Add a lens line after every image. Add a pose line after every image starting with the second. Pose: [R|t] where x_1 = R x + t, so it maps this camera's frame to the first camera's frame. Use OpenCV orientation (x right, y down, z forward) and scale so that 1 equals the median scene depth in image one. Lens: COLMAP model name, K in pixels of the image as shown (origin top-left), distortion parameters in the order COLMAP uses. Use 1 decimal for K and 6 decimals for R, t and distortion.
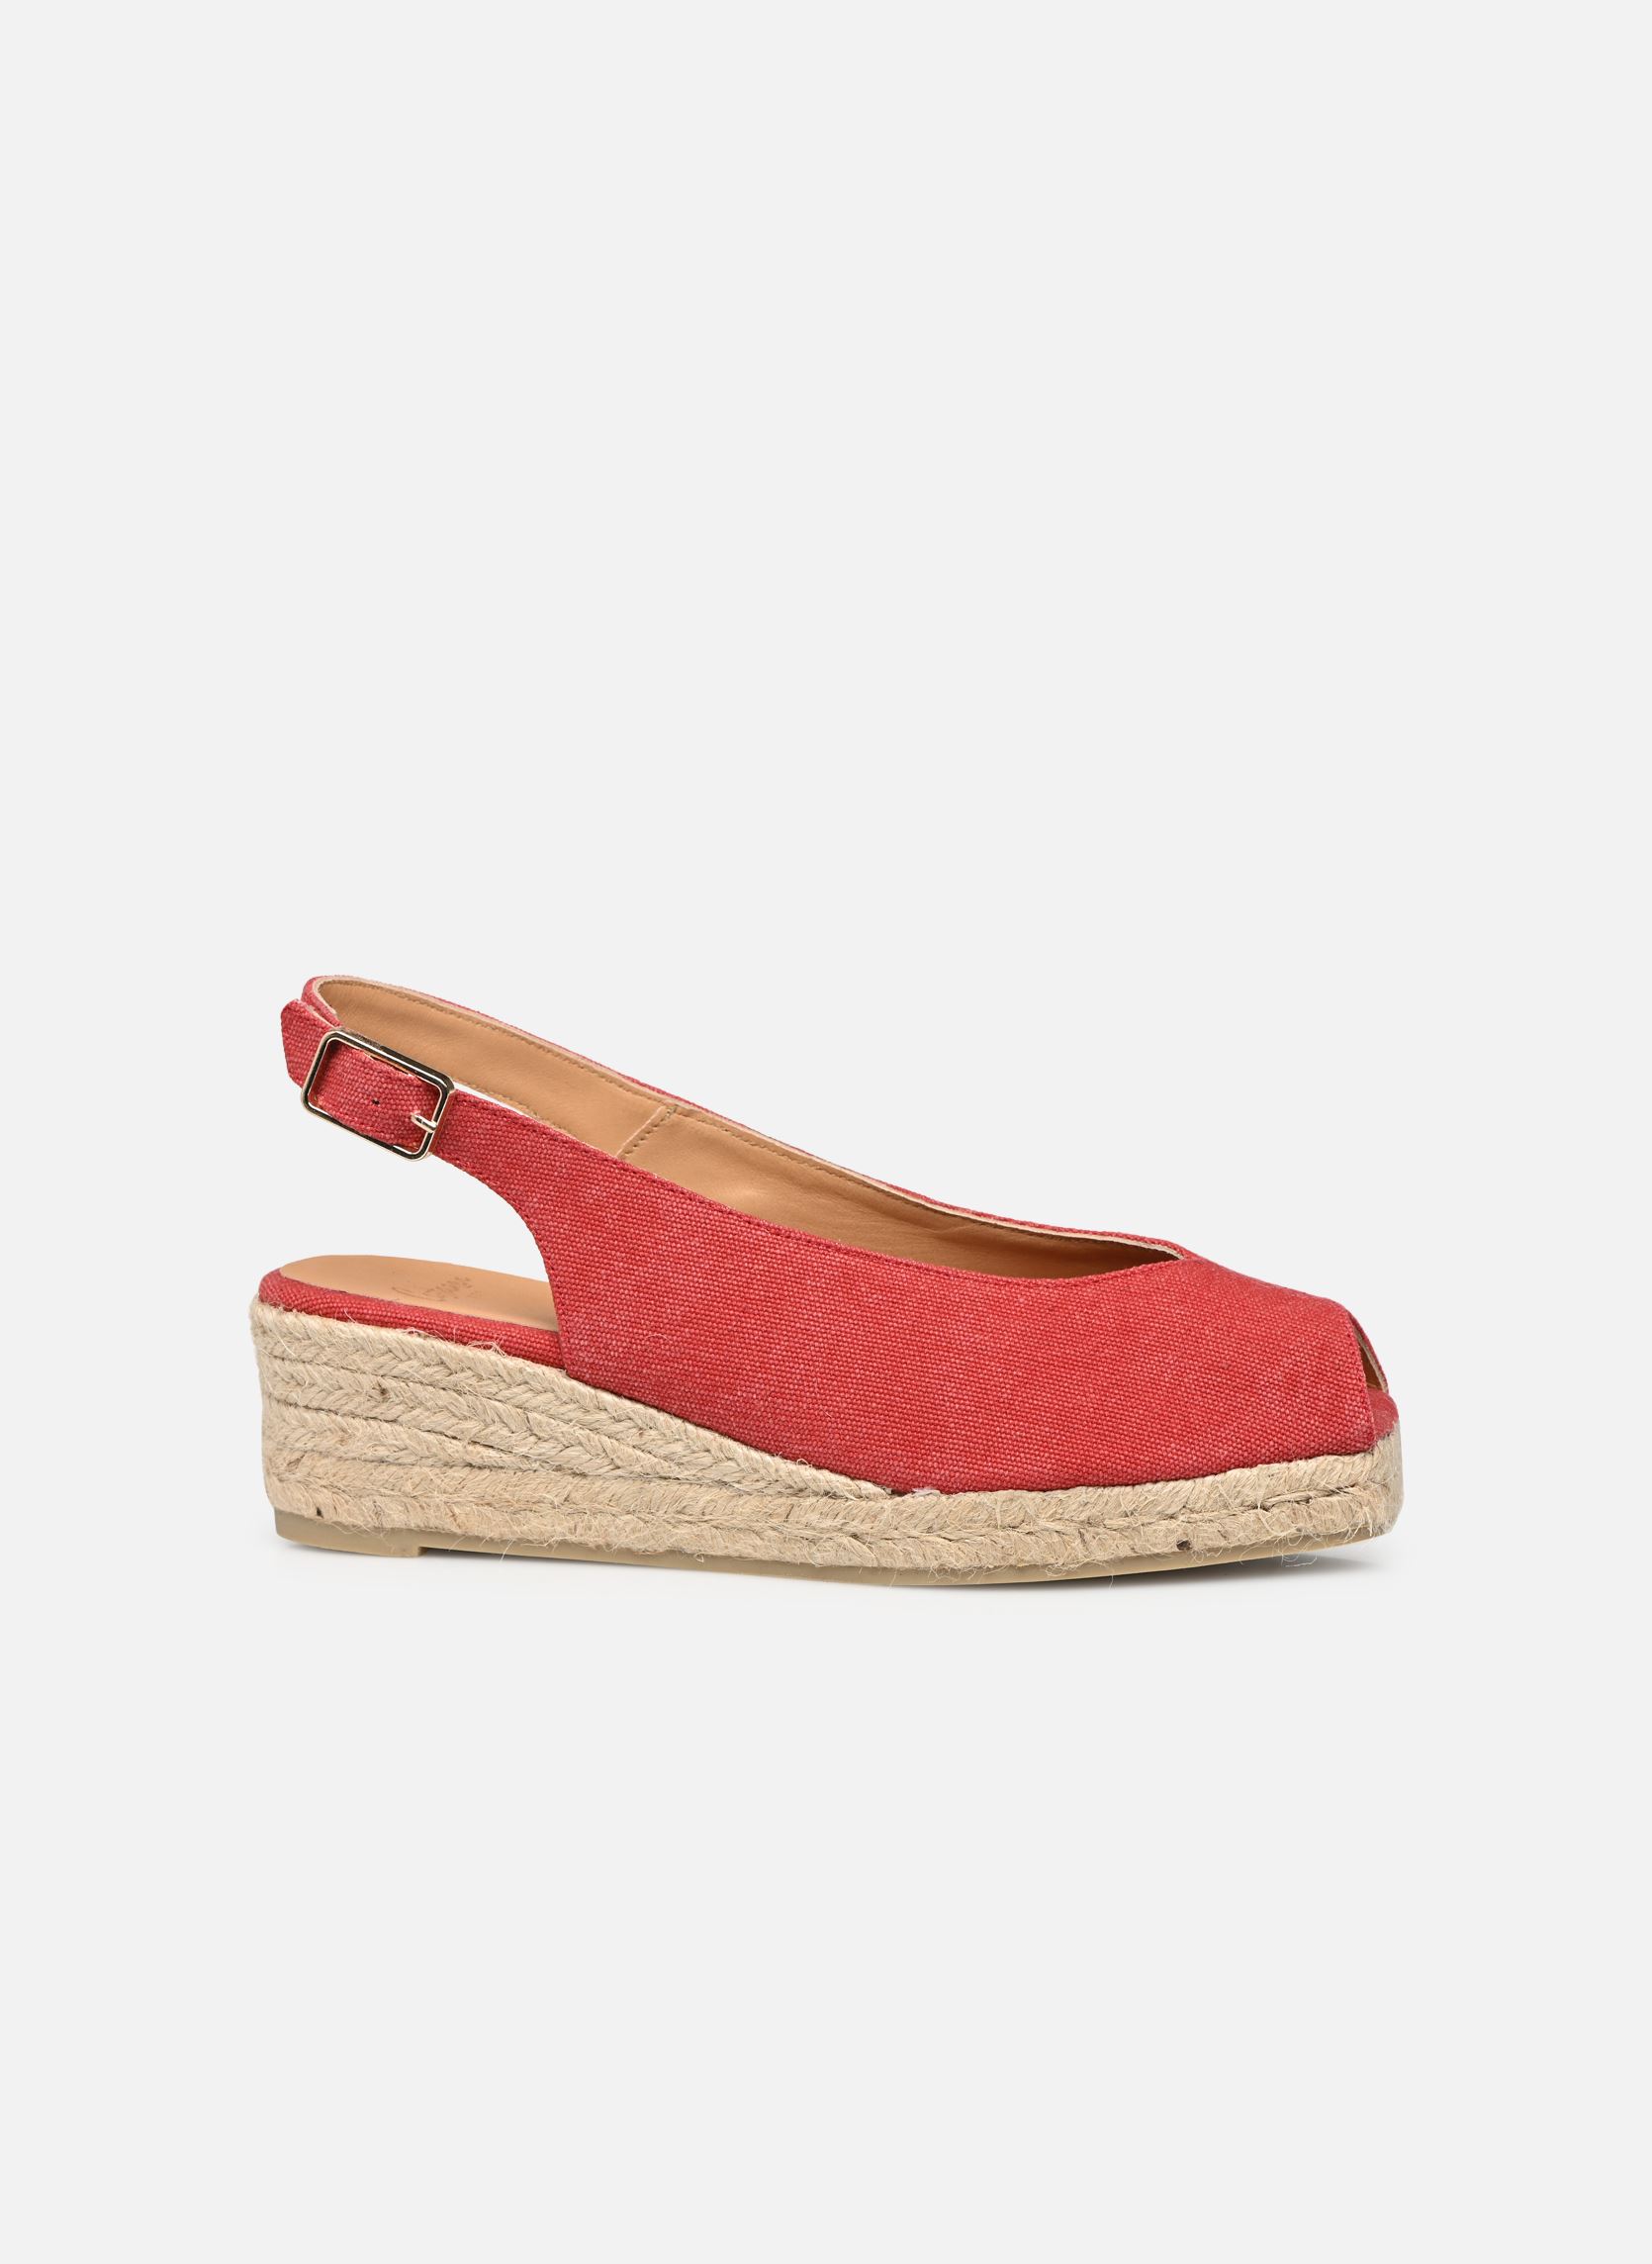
lens RADIAL K [[8429.0, 0, 822.7], [0, 8429.0, 1128.0], [0, 0, 1]] dist [-1.615389, 0.000000]
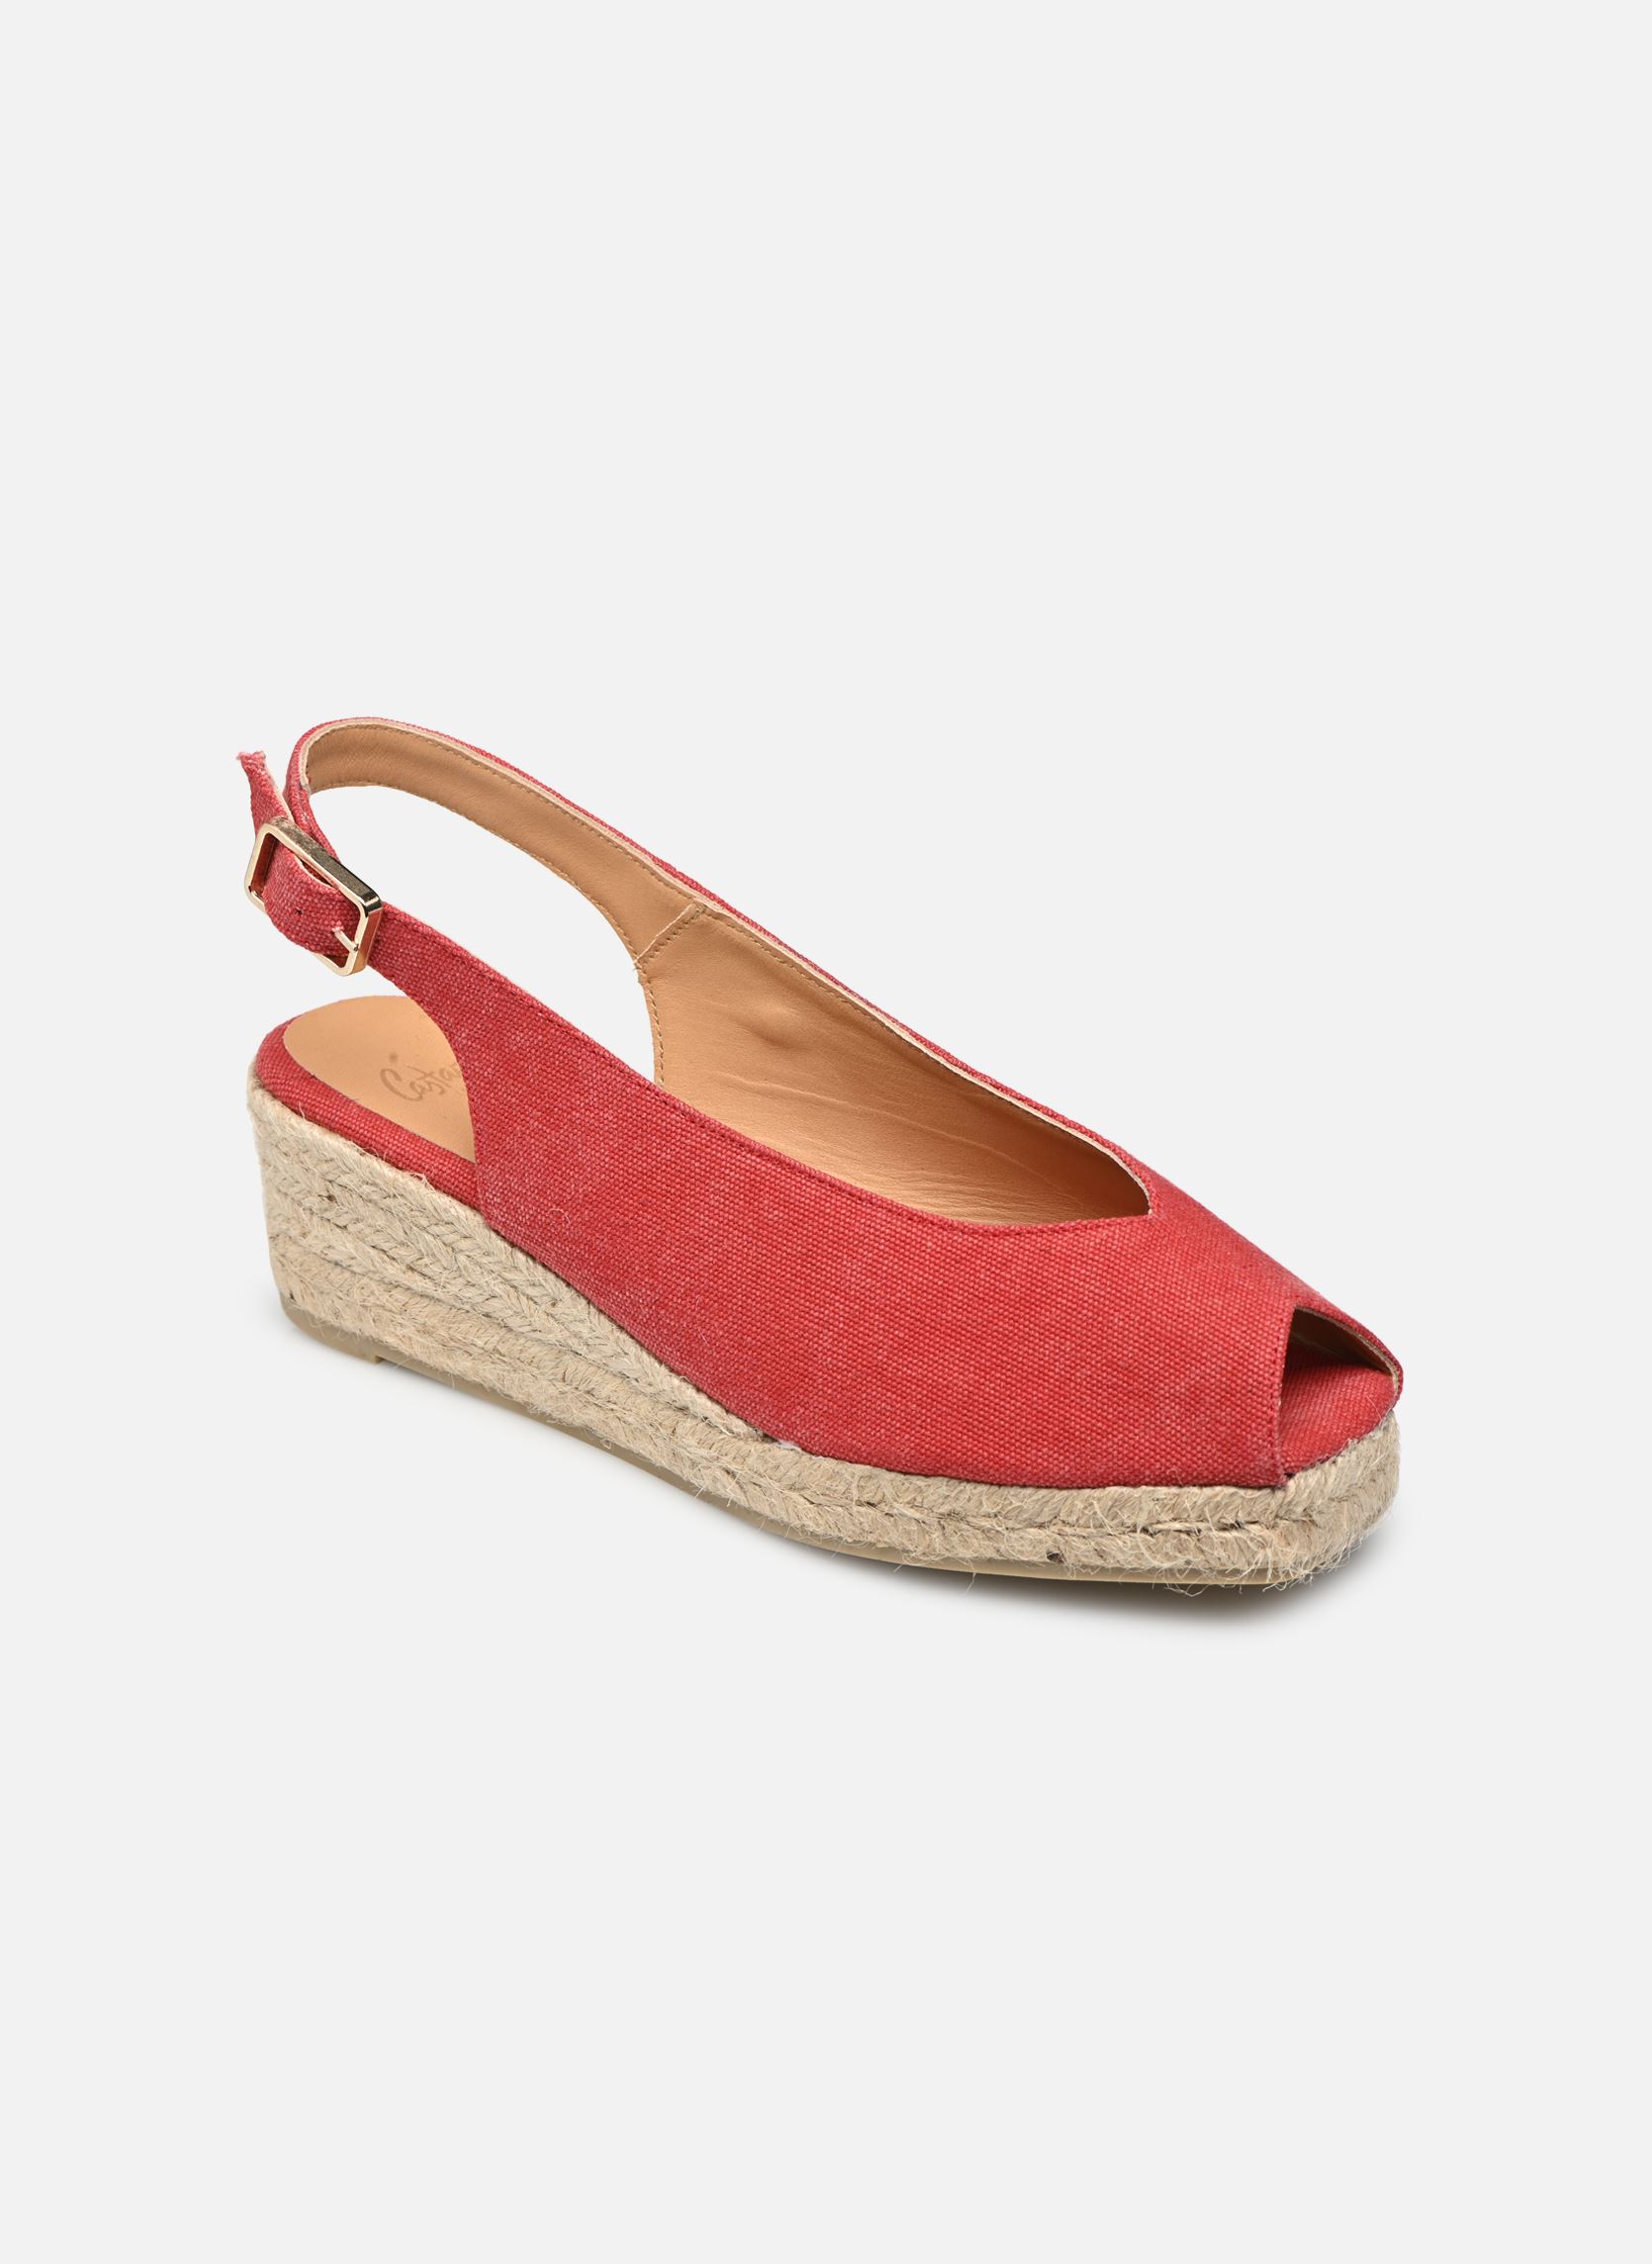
lens RADIAL K [[8429.0, 0, 829.6], [0, 8429.0, 1138.8], [0, 0, 1]] dist [-1.615389, 0.000000]
pose [[0.849693, 0.196736, -0.489200, 0.443579], [-0.011561, 0.934513, 0.355742, -0.302984], [0.527151, -0.296616, 0.796323, 0.300067]]
